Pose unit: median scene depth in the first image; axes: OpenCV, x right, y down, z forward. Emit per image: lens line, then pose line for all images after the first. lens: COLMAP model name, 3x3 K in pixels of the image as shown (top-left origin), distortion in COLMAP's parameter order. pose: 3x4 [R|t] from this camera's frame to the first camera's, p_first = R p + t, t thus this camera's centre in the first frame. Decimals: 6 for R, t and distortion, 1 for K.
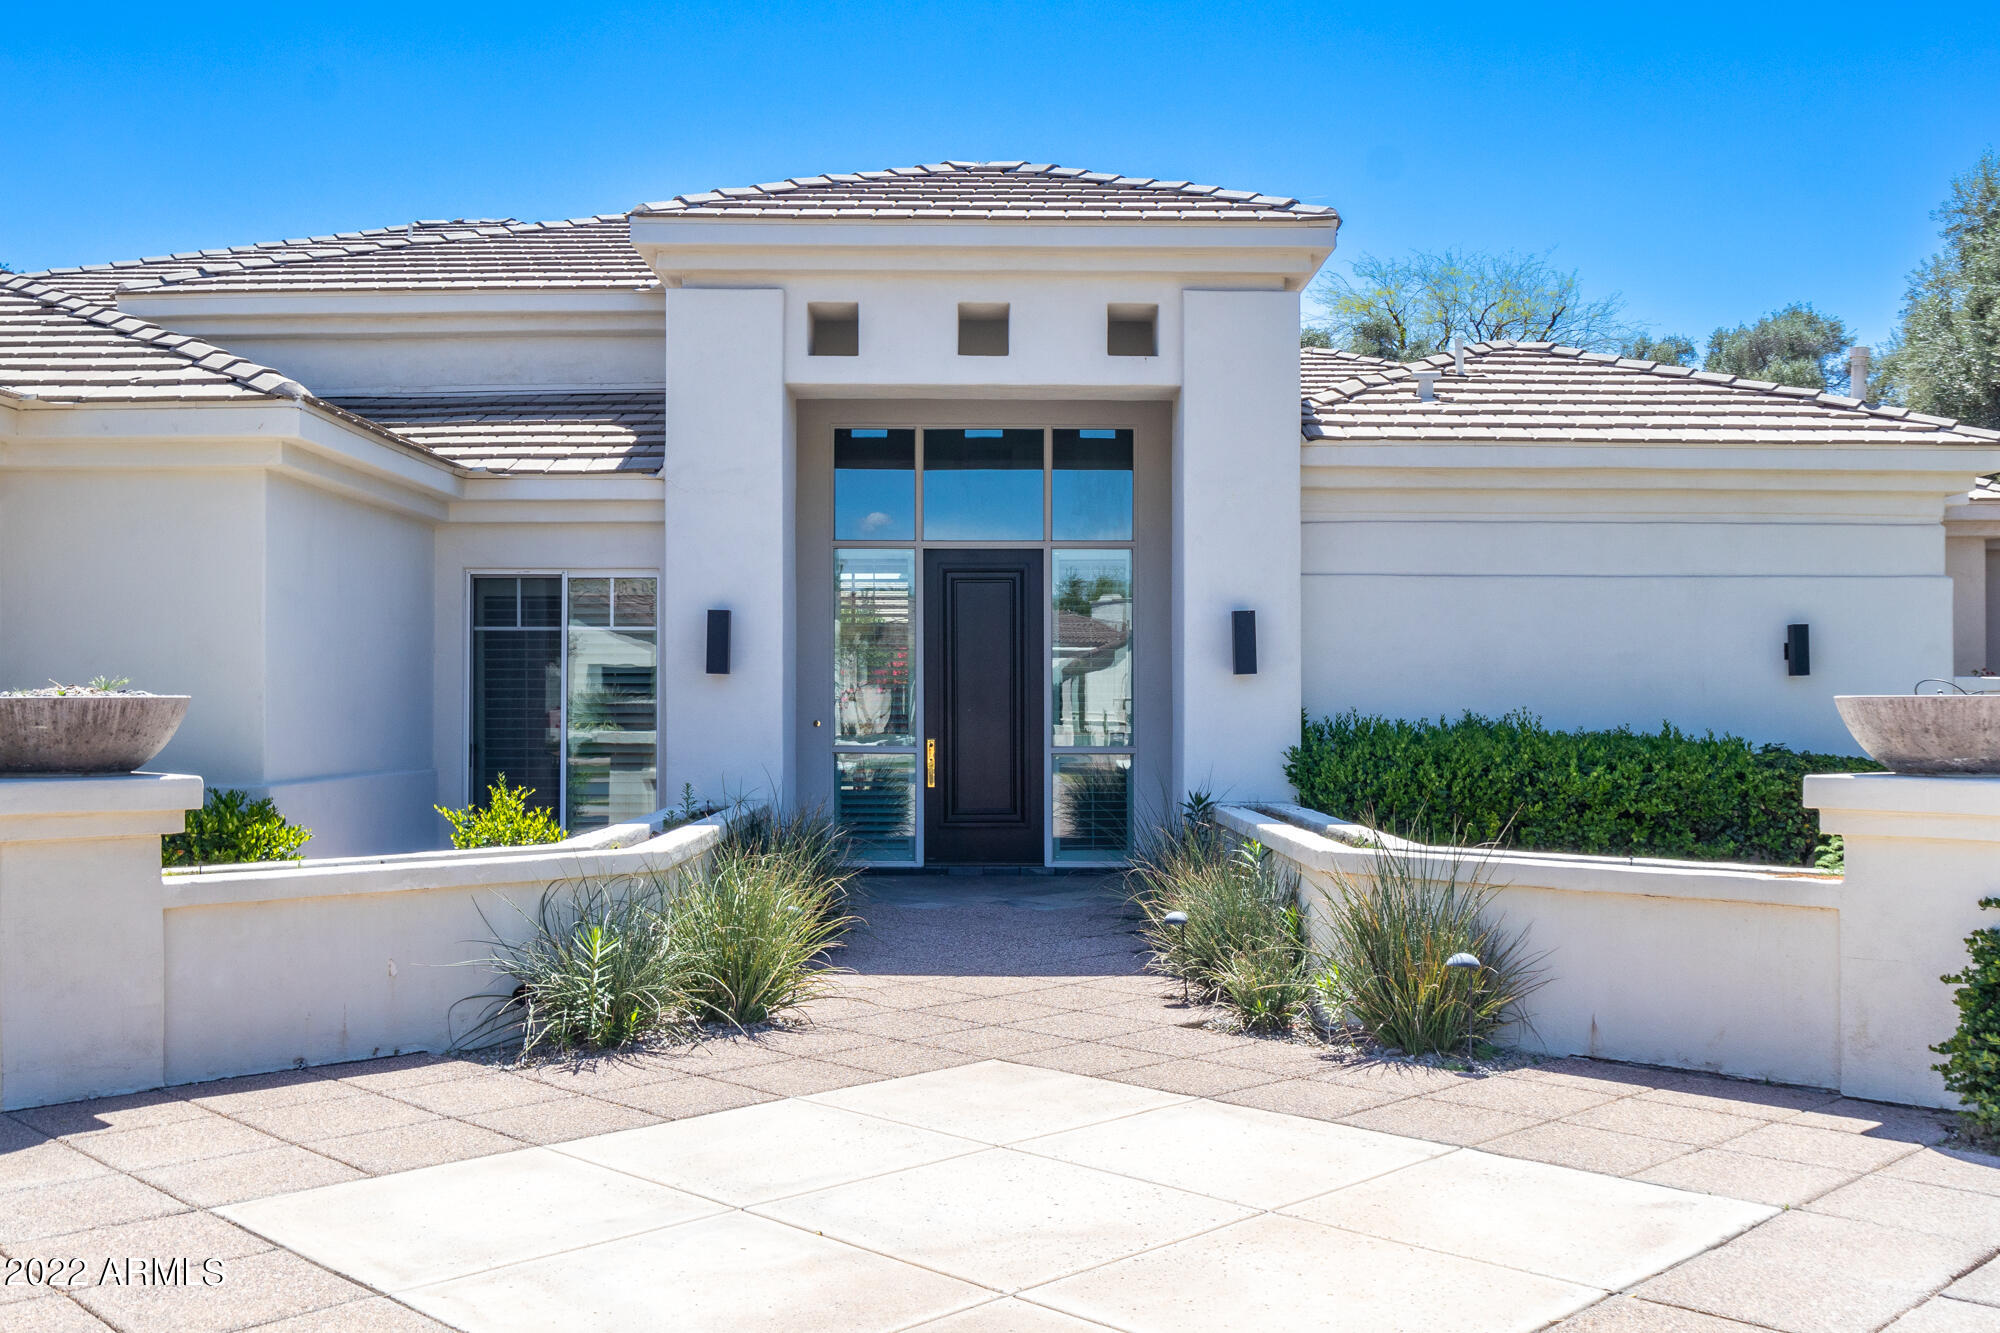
lens RADIAL K [[1861.8, 0, 1000.0], [0, 1861.8, 666.5], [0, 0, 1]] dist [-0.012968, -0.007819]
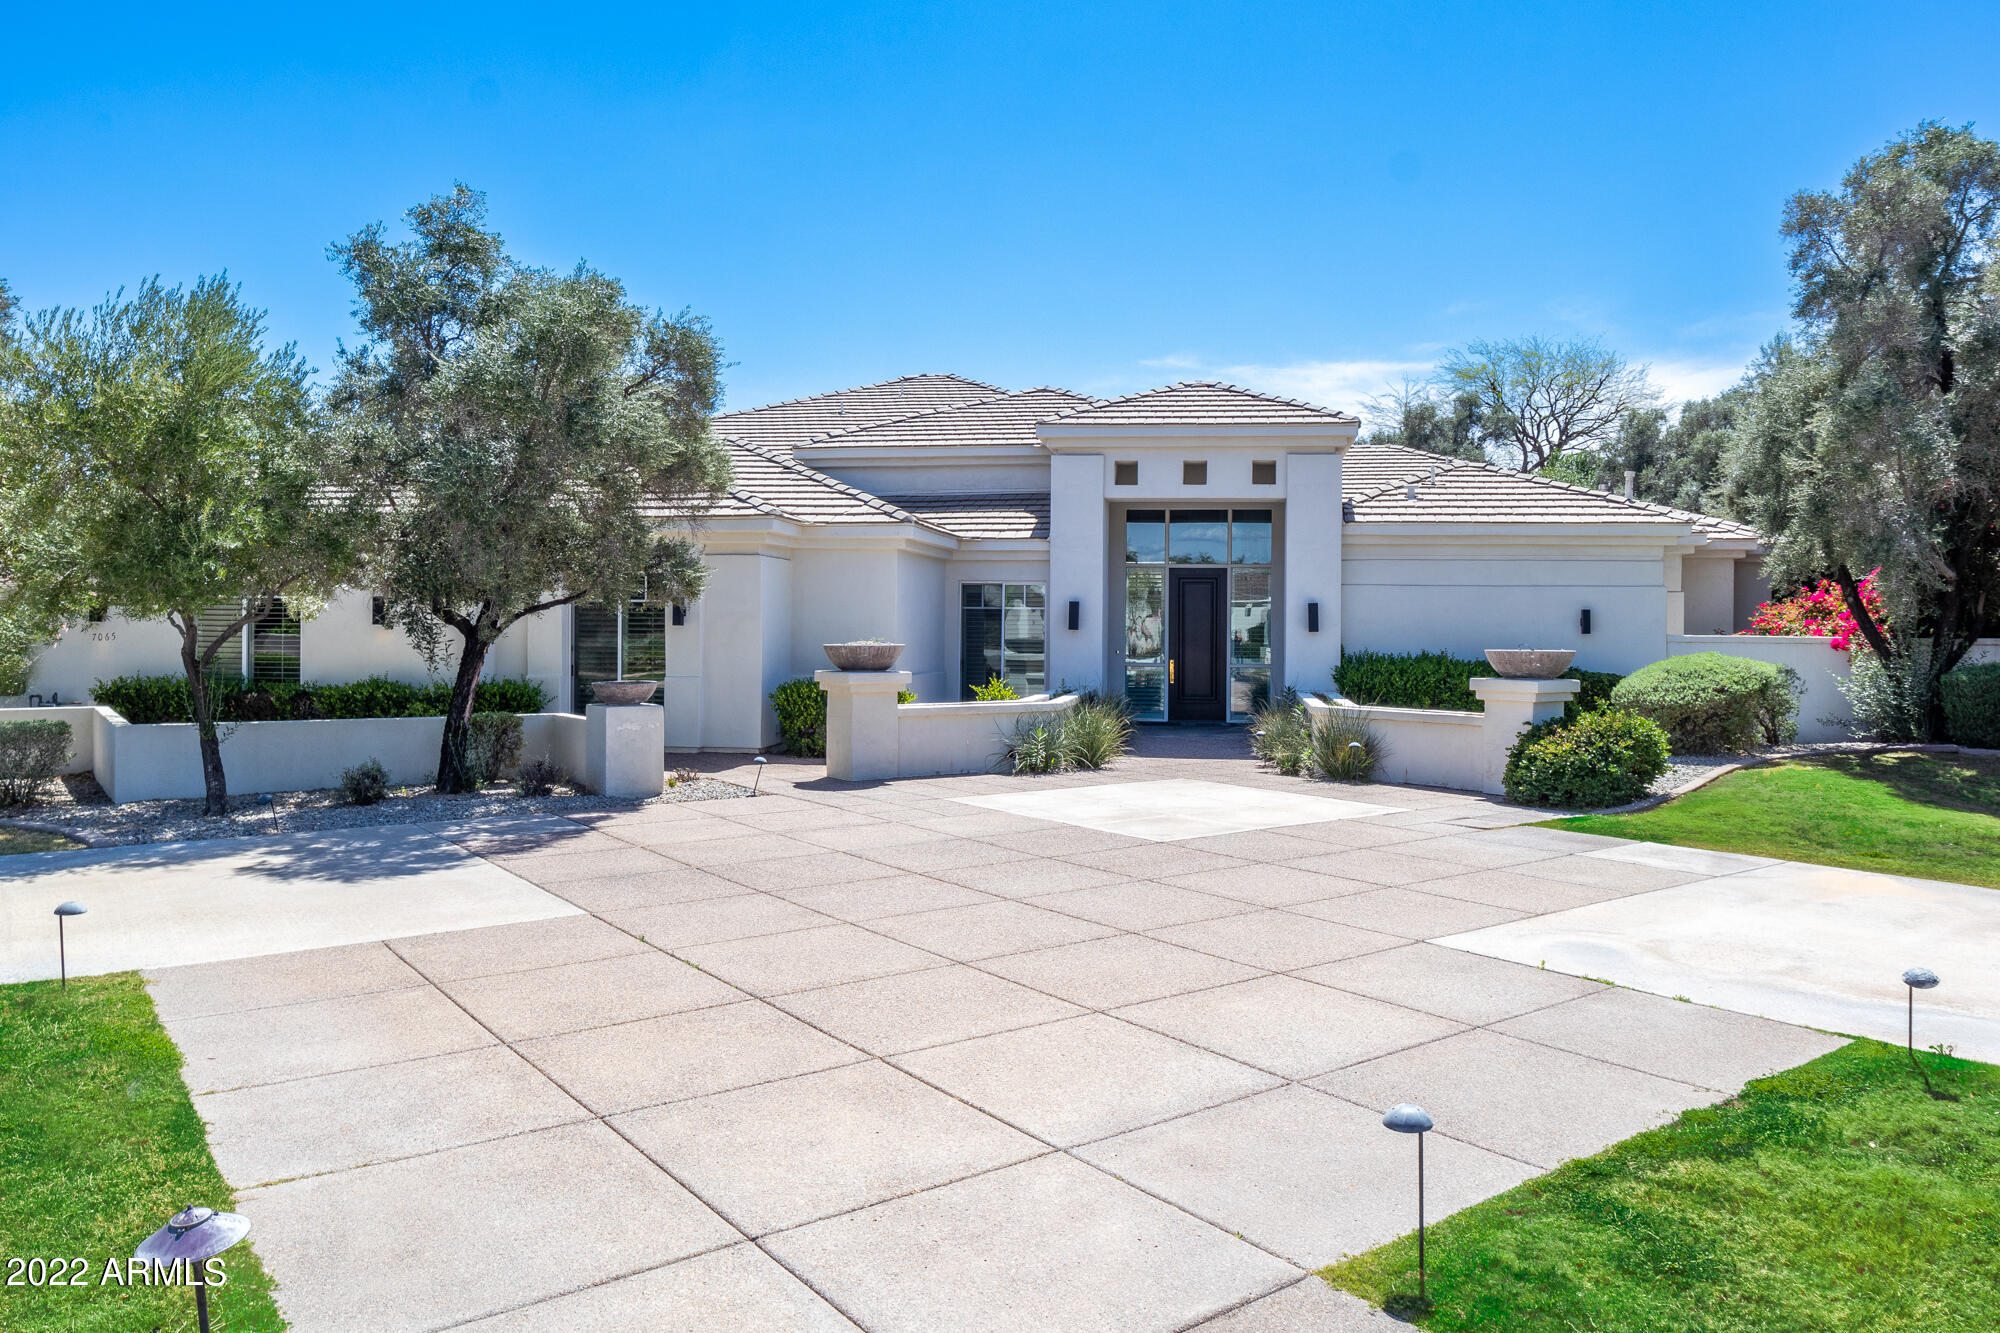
lens RADIAL K [[1350.9, 0, 1082.1], [0, 1350.9, 662.7], [0, 0, 1]] dist [-0.003805, -0.000683]
pose [[0.993014, 0.011390, -0.117446, 0.048632], [-0.006171, 0.998981, 0.044705, -0.028681], [0.117835, -0.043668, 0.992073, -0.597357]]
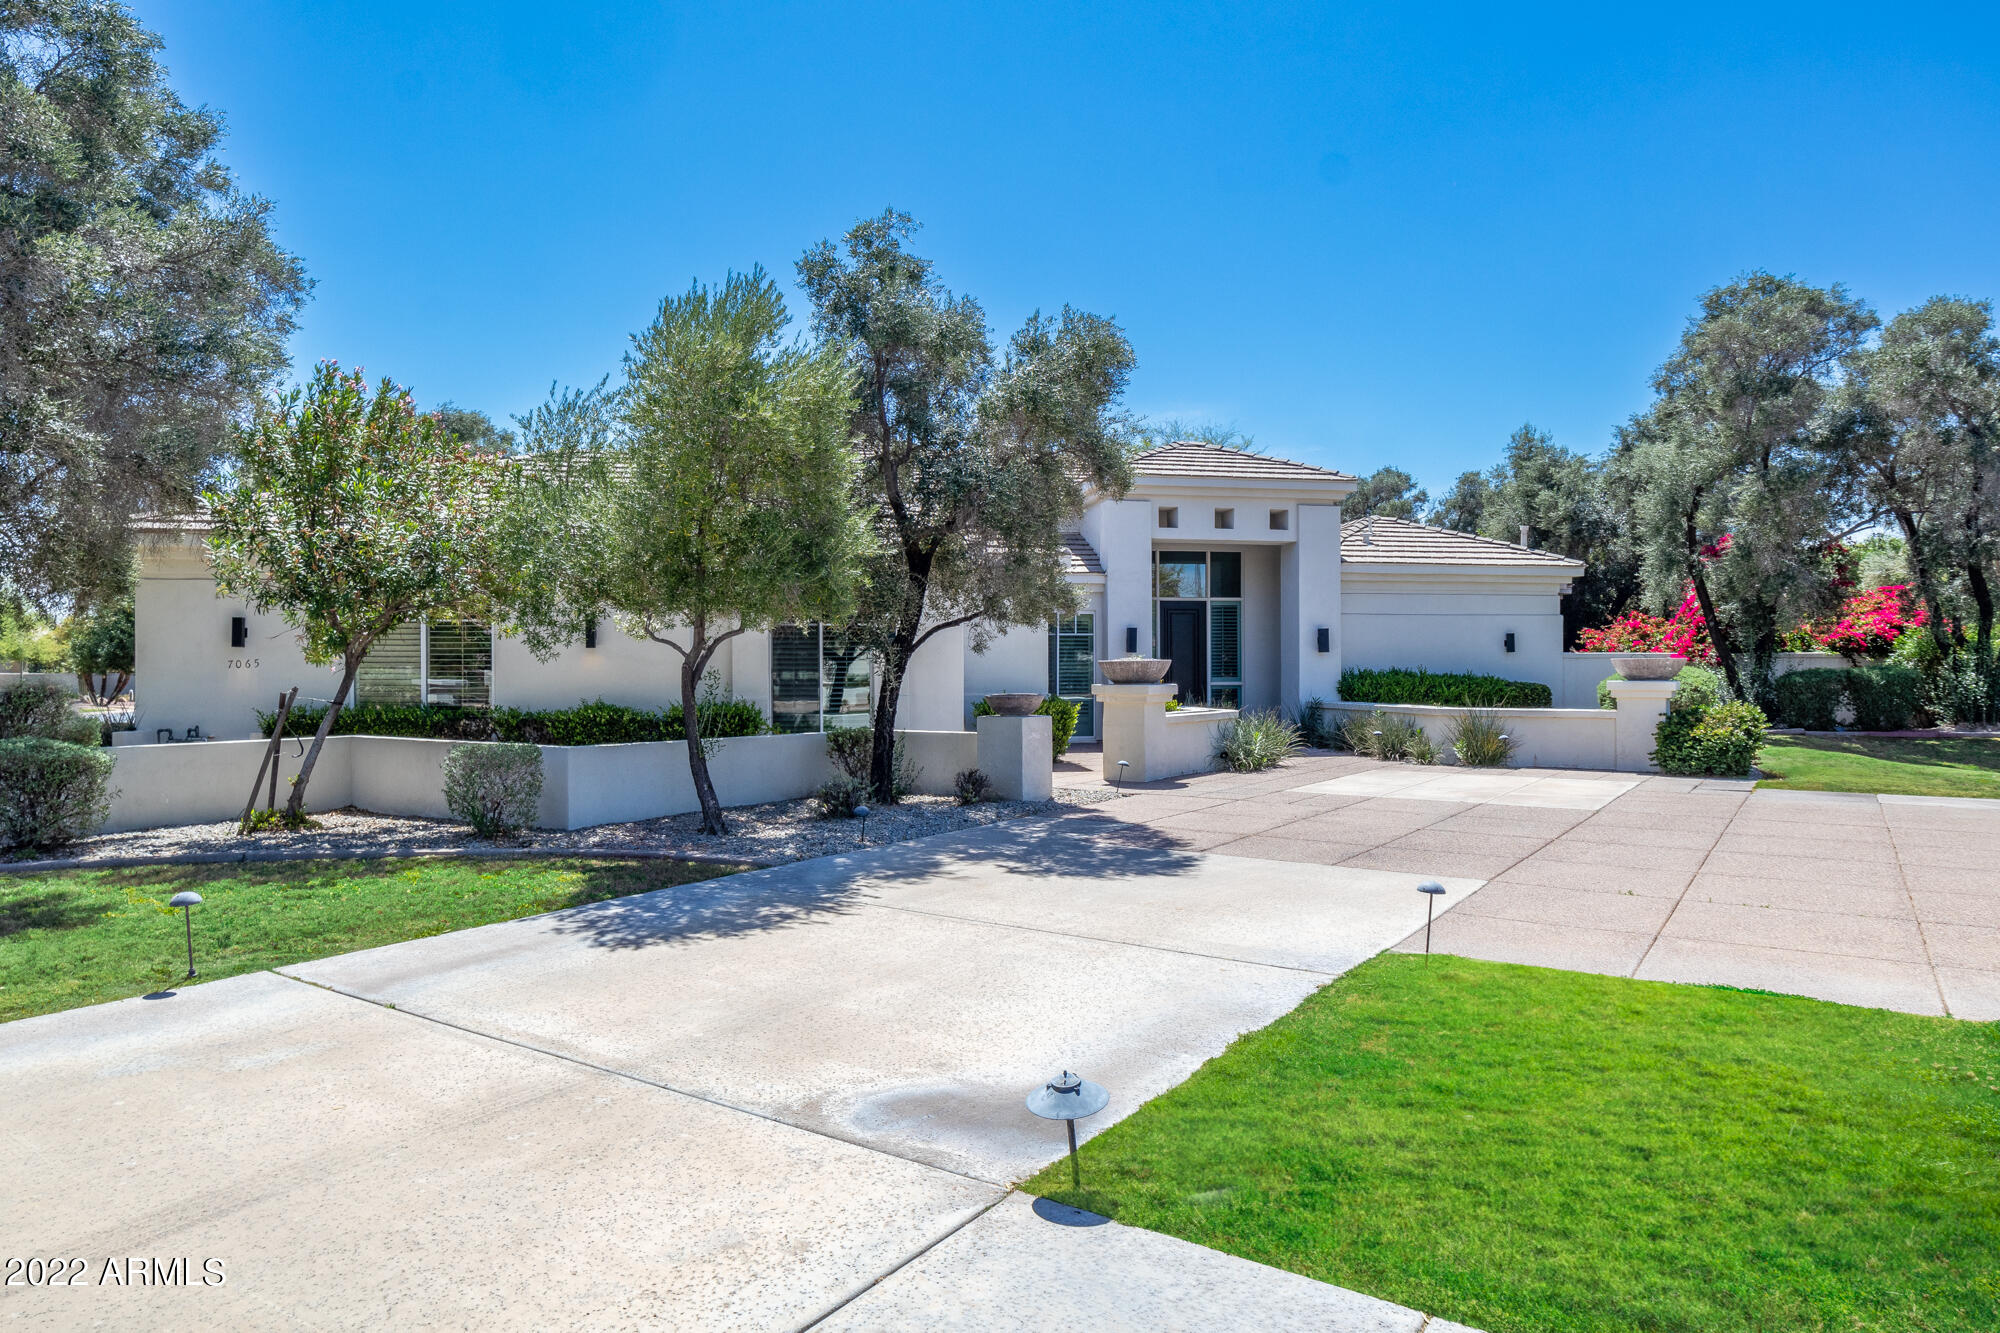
lens RADIAL K [[1181.2, 0, 1000.0], [0, 1181.2, 666.5], [0, 0, 1]] dist [0.004315, 0.000447]
pose [[0.986177, -0.003010, 0.165670, -0.591083], [0.000094, 0.999845, 0.017605, -0.005391], [-0.165698, -0.017346, 0.986024, -0.565501]]
